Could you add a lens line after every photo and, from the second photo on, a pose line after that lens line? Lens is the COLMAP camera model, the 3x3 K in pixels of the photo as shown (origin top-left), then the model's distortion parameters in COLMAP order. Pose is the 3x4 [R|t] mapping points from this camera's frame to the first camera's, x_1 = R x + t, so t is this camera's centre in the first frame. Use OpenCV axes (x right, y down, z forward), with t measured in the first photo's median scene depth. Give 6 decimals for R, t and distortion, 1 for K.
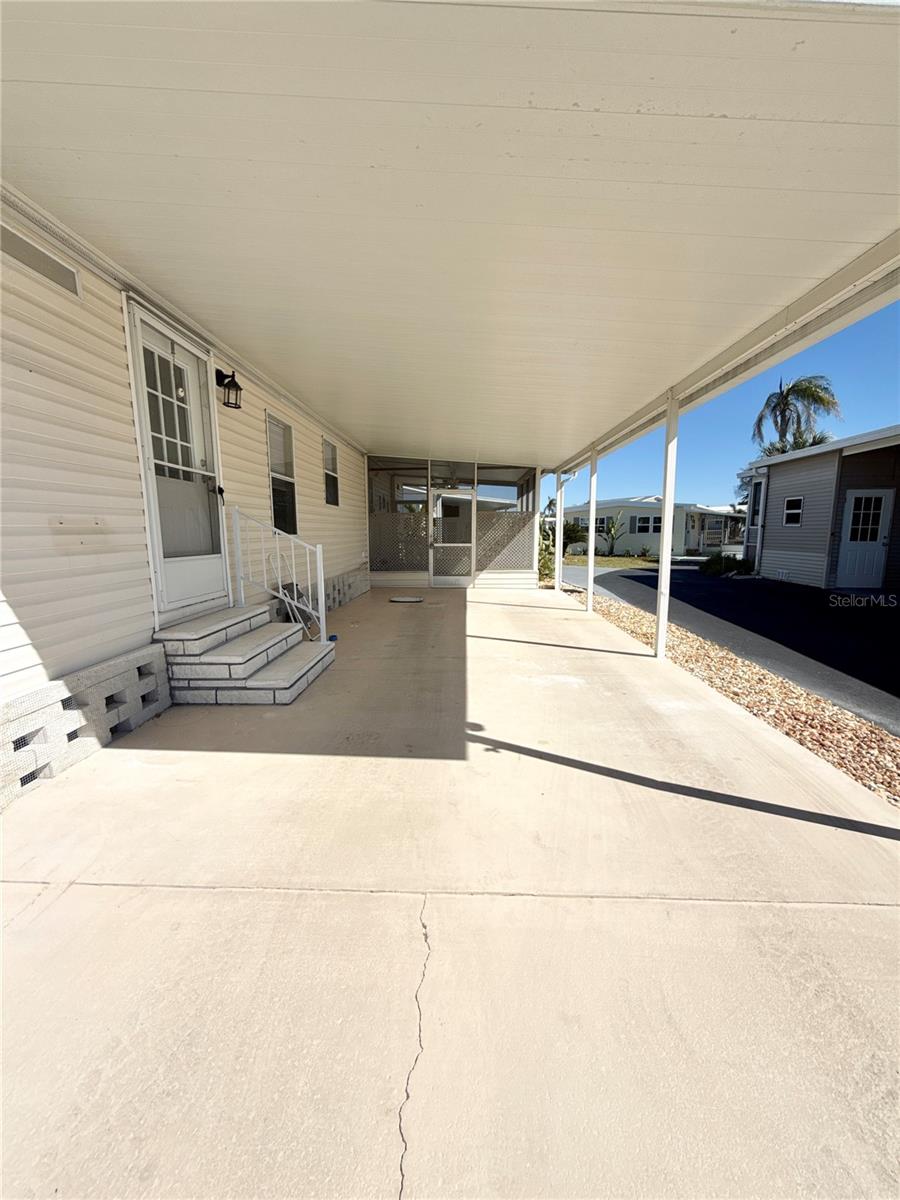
lens RADIAL K [[473.4, 0, 450.0], [0, 473.4, 600.0], [0, 0, 1]] dist [-0.002241, -0.000118]
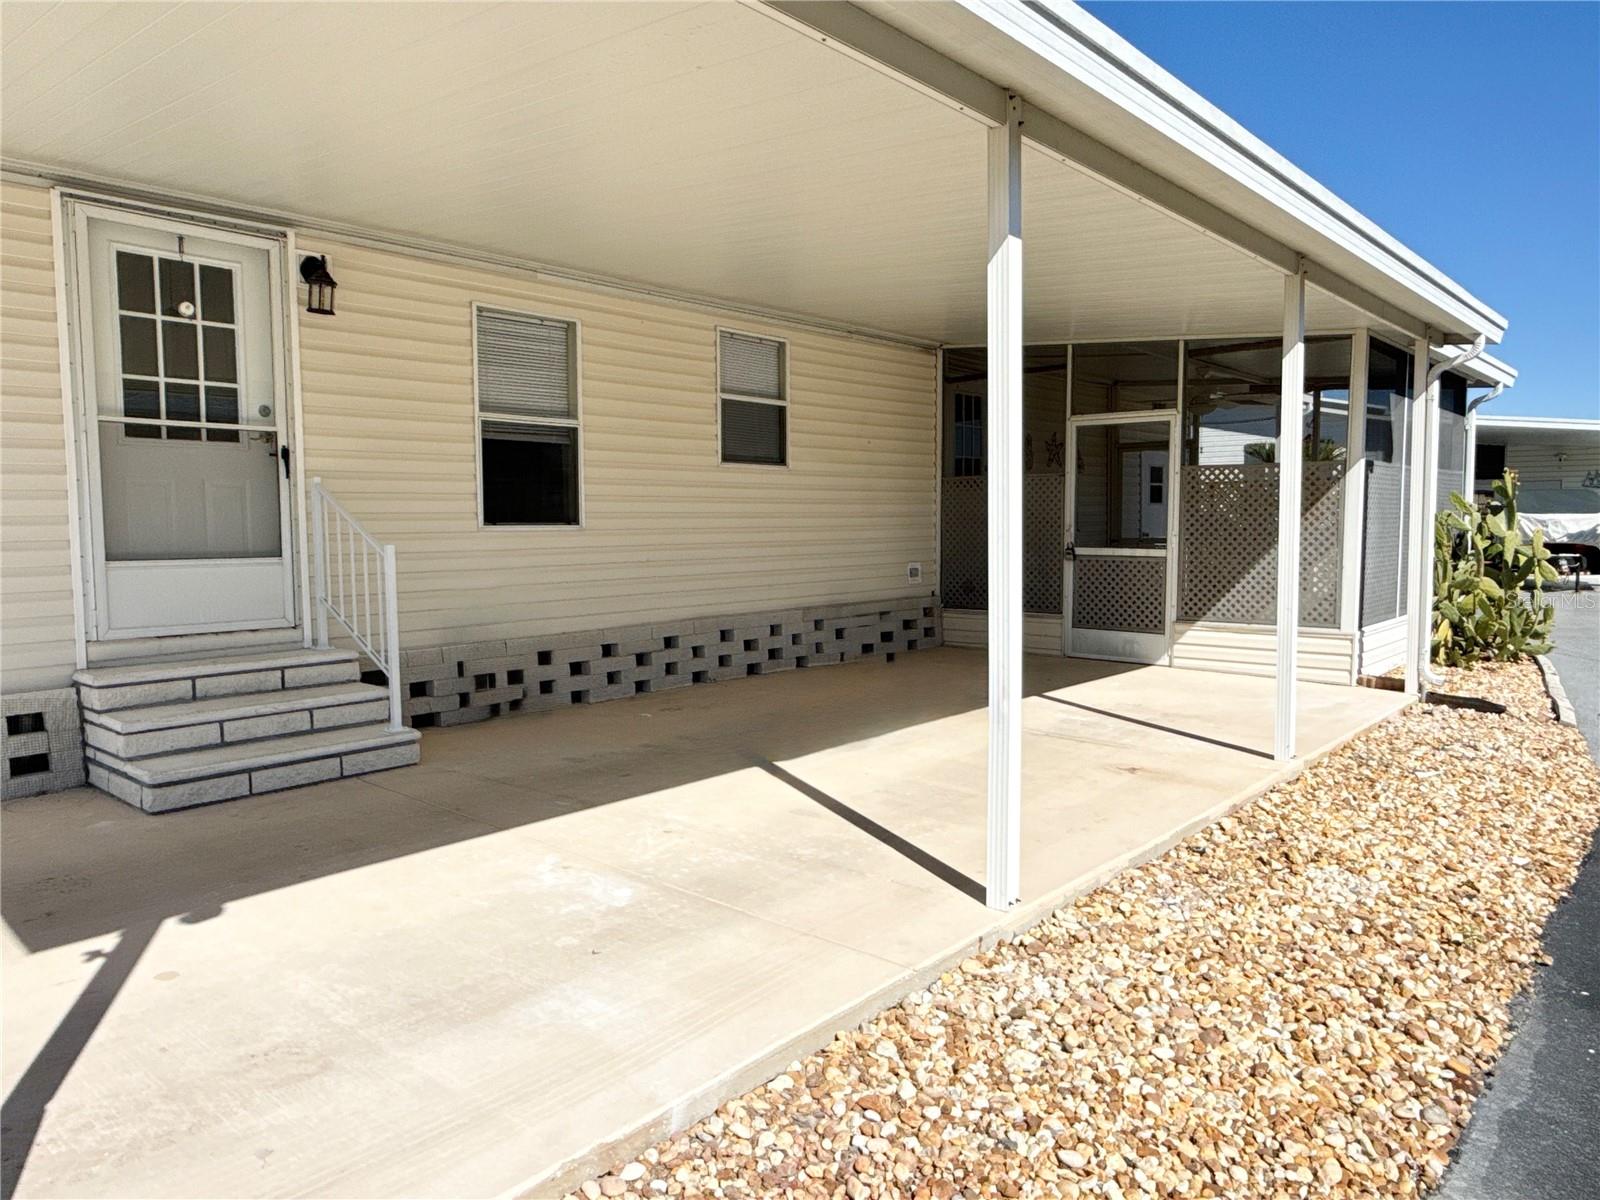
lens RADIAL K [[1063.1, 0, 800.0], [0, 1063.1, 600.0], [0, 0, 1]] dist [-0.004023, 0.000743]
pose [[0.771149, 0.048674, -0.634791, 0.985170], [-0.089441, 0.995468, -0.032323, -0.065743], [0.630341, 0.081702, 0.772007, 0.415930]]
